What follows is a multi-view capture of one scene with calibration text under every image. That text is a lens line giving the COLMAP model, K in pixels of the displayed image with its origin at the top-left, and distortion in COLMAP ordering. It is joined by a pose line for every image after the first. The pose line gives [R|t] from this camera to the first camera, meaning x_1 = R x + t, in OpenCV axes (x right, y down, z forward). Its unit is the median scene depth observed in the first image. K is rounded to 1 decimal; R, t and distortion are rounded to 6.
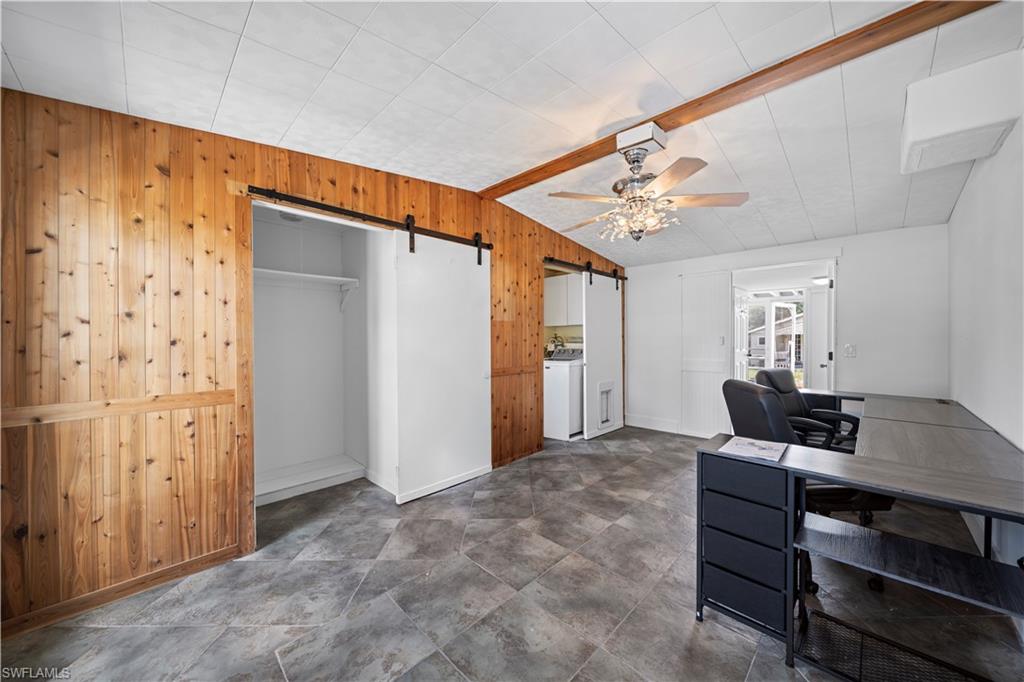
lens RADIAL K [[361.5, 0, 517.0], [0, 361.5, 339.0], [0, 0, 1]] dist [-0.000992, -0.000227]
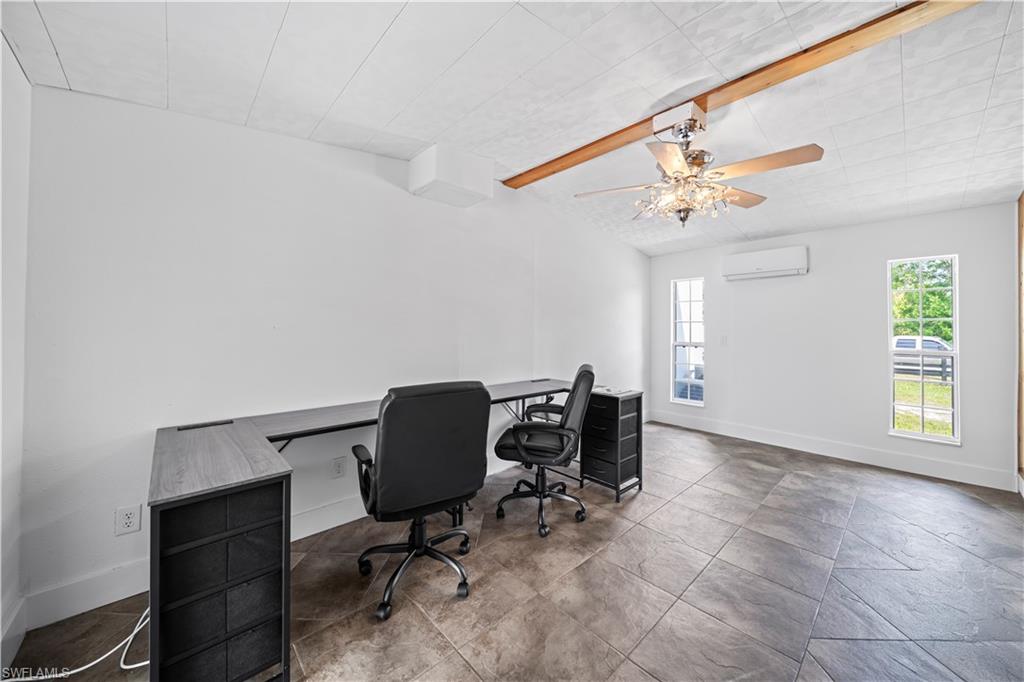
lens RADIAL K [[368.9, 0, 514.6], [0, 368.9, 325.8], [0, 0, 1]] dist [0.000397, 0.000001]
pose [[-0.999080, -0.002747, 0.042788, 0.796495], [-0.002967, 0.999983, -0.005091, -0.010614], [-0.042773, -0.005213, -0.999071, 2.162423]]
